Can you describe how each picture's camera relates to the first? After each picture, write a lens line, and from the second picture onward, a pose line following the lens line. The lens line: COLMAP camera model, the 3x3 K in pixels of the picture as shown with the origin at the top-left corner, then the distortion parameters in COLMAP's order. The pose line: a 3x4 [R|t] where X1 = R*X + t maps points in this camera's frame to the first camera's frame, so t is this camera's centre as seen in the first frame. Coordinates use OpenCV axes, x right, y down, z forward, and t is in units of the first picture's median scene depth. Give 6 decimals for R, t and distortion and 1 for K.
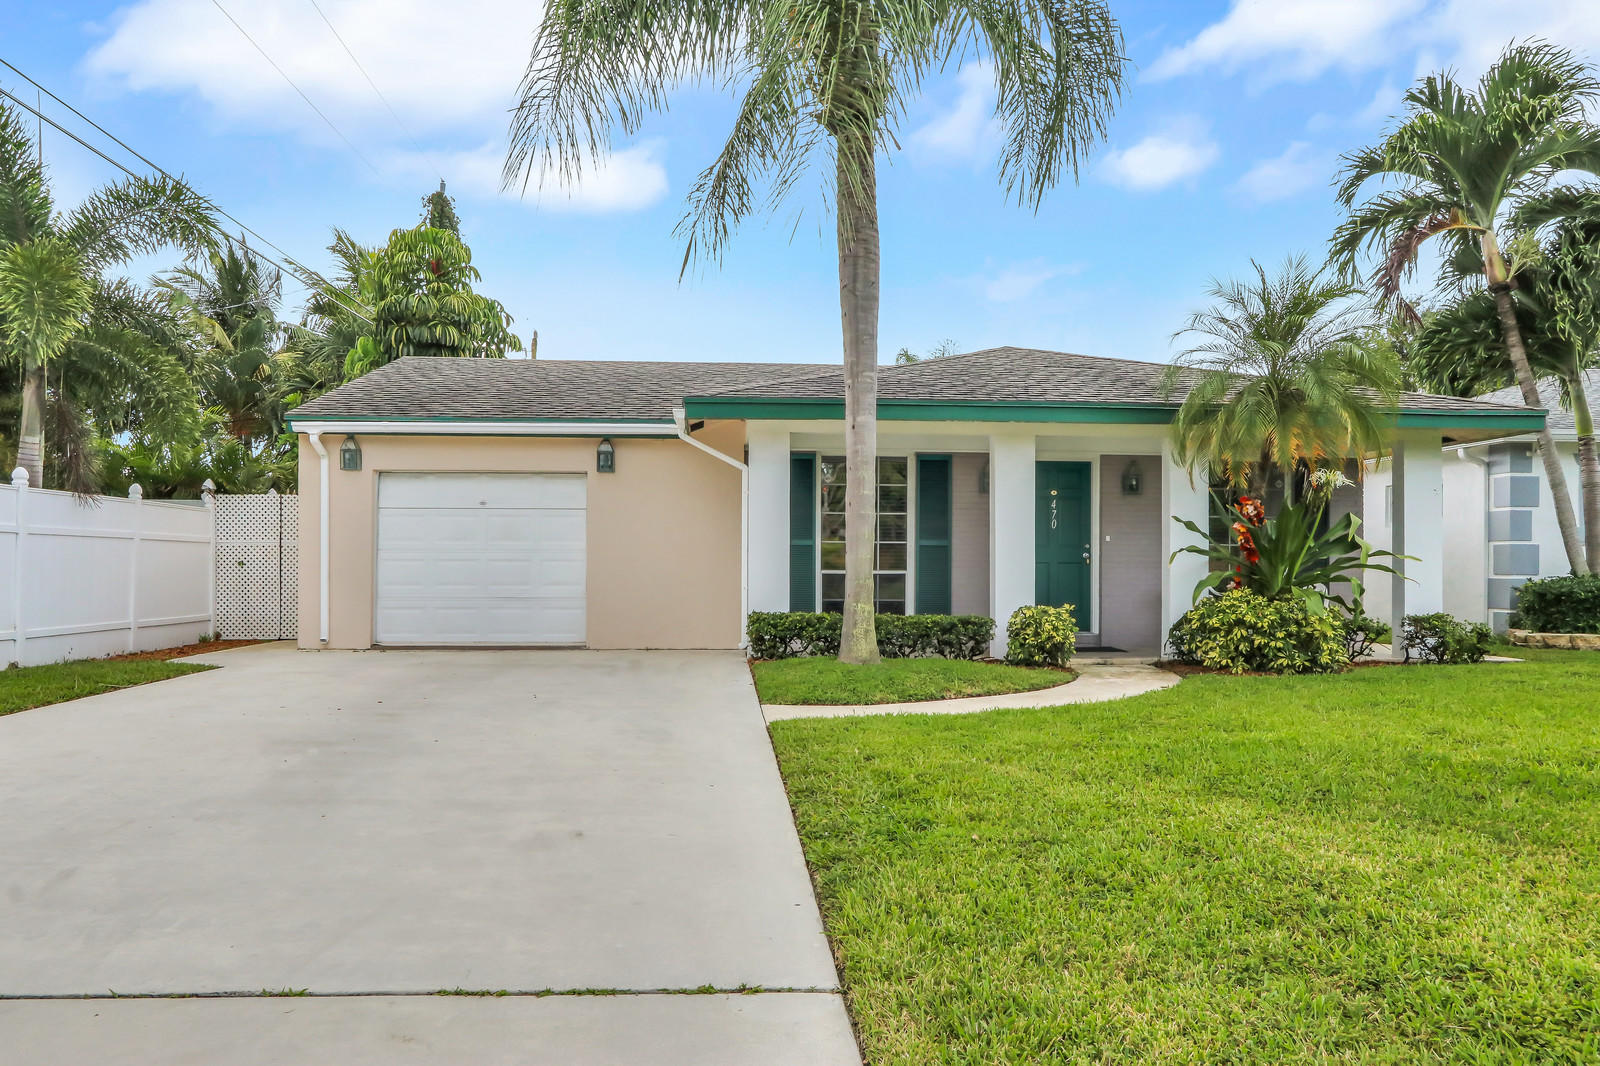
lens RADIAL K [[1147.2, 0, 730.3], [0, 1147.2, 529.6], [0, 0, 1]] dist [-0.022777, 0.007459]
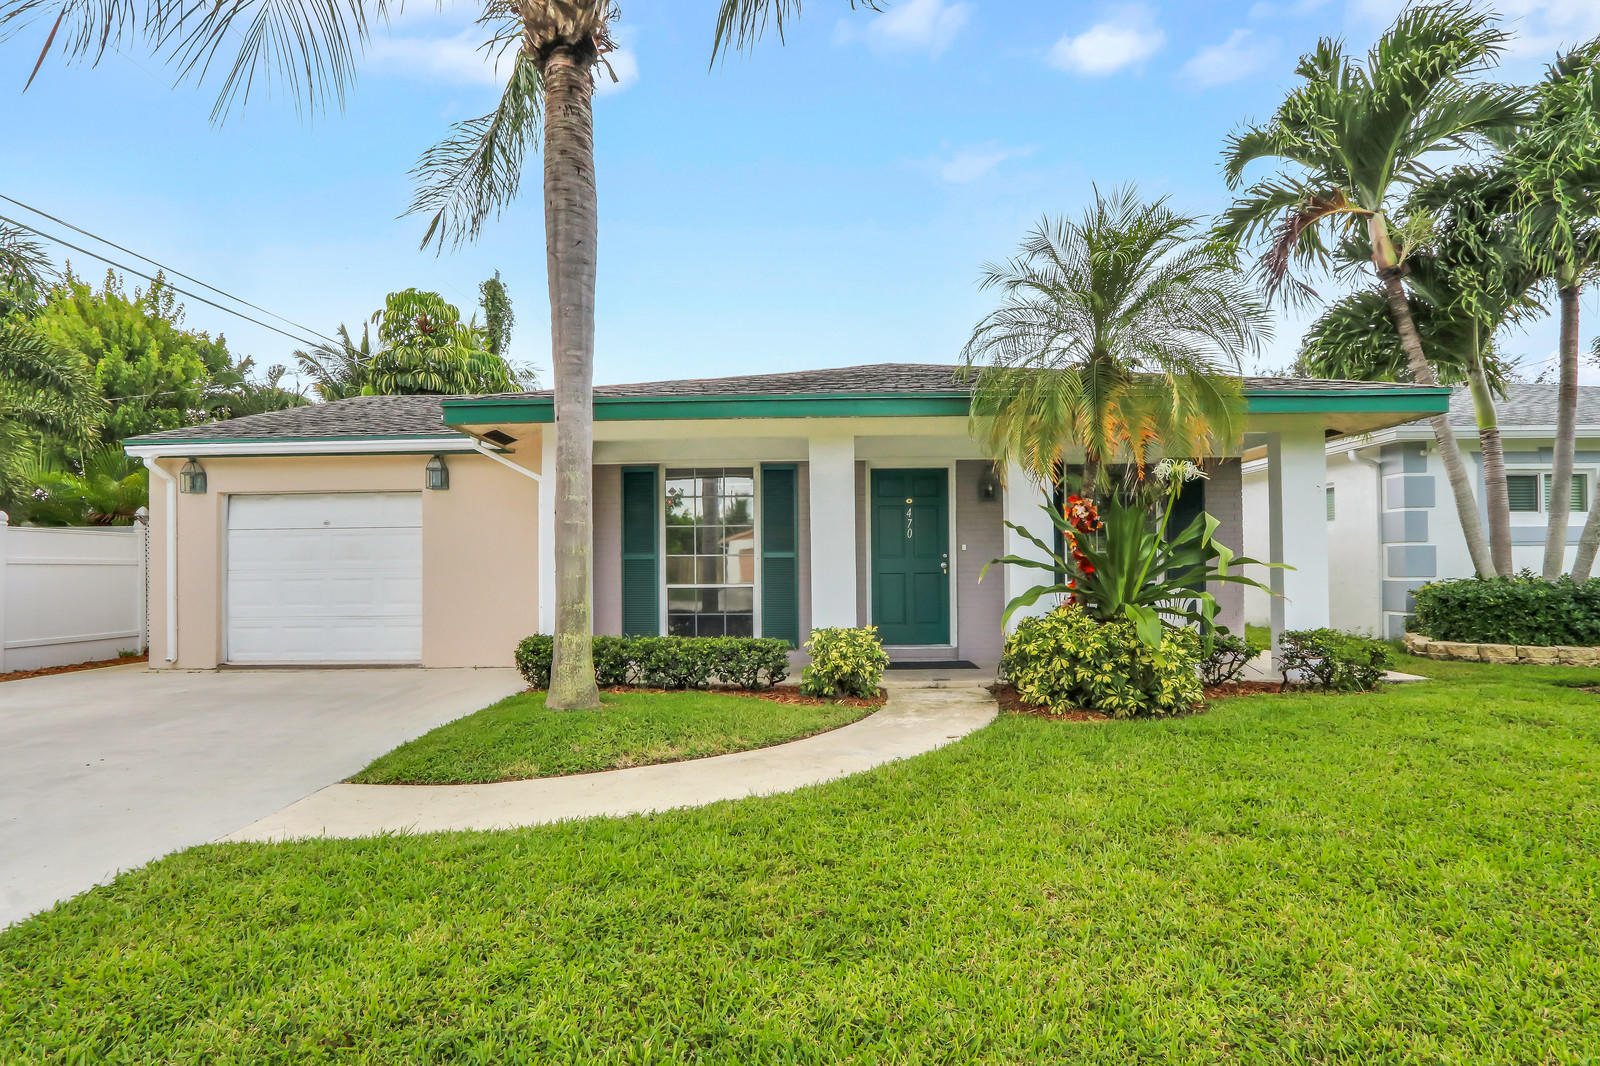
lens RADIAL K [[741.9, 0, 804.9], [0, 741.9, 545.1], [0, 0, 1]] dist [-0.018832, 0.000484]
pose [[0.996876, -0.017164, -0.077101, 0.256406], [0.017376, 0.999847, 0.002076, 0.002245], [0.077054, -0.003409, 0.997021, 0.387391]]
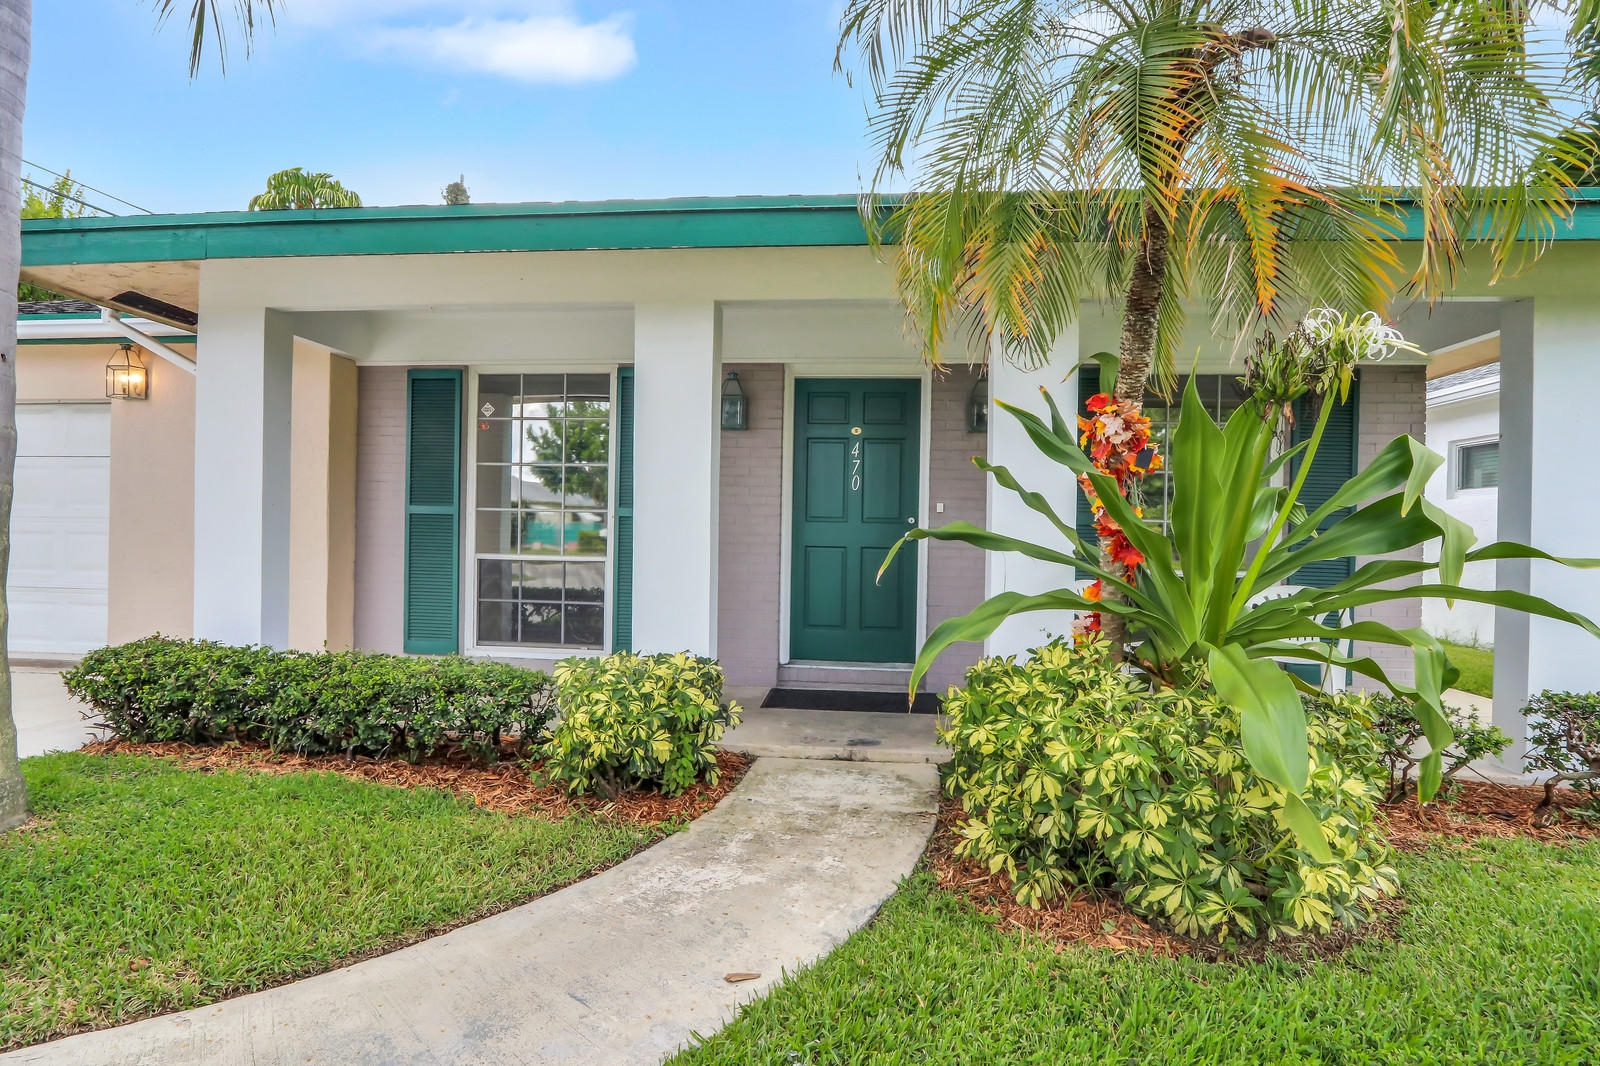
lens RADIAL K [[741.9, 0, 825.8], [0, 741.9, 517.7], [0, 0, 1]] dist [-0.018832, 0.000484]
pose [[0.988131, 0.010126, -0.153278, 0.346067], [-0.007496, 0.999815, 0.017728, 0.006992], [0.153429, -0.016368, 0.988024, 0.646439]]
